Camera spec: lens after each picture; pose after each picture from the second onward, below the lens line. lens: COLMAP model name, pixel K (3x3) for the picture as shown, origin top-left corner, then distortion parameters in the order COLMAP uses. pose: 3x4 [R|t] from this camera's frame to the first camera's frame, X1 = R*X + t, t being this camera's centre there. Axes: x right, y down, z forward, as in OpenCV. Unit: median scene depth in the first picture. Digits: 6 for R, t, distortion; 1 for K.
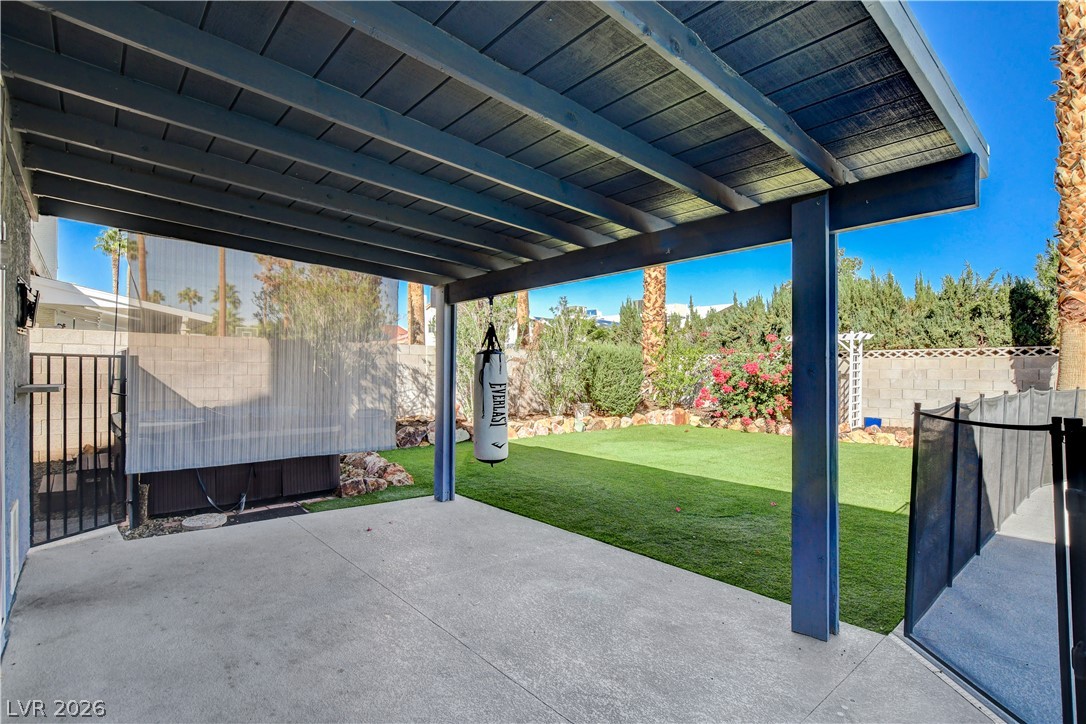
lens RADIAL K [[522.1, 0, 543.0], [0, 522.1, 362.0], [0, 0, 1]] dist [-0.009353, 0.000791]
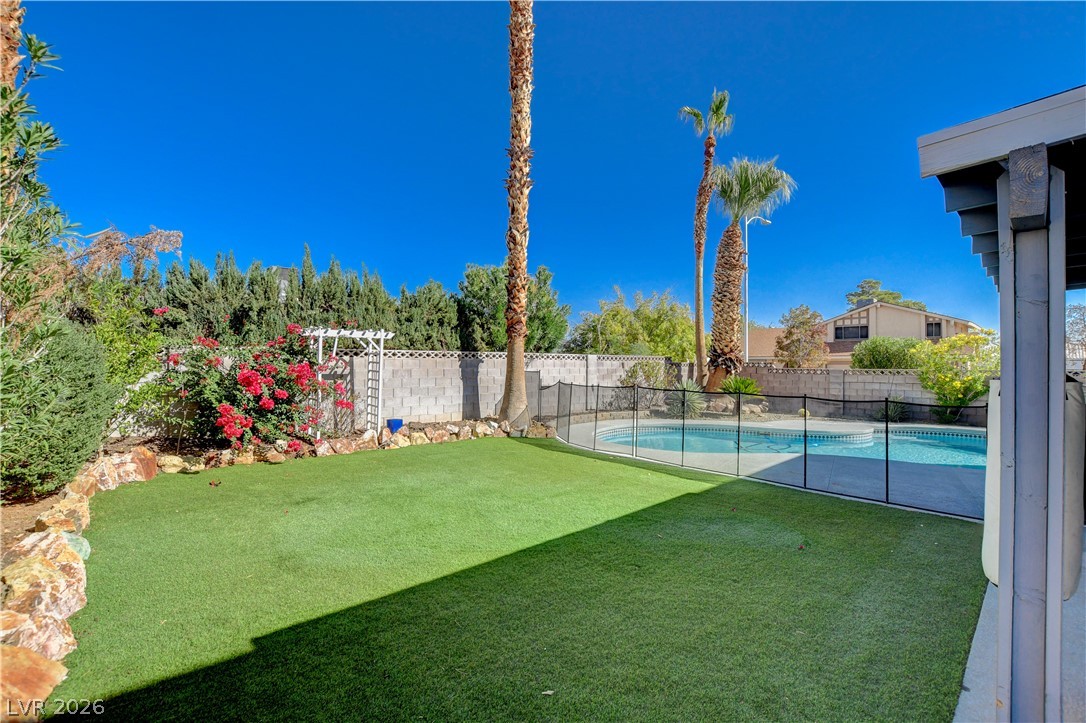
lens RADIAL K [[482.0, 0, 545.3], [0, 482.0, 363.2], [0, 0, 1]] dist [-0.024347, 0.000063]
pose [[-0.046397, 0.002460, 0.998920, -0.303776], [-0.013576, 0.999903, -0.003093, 0.001386], [-0.998831, -0.013705, -0.046359, 0.813671]]
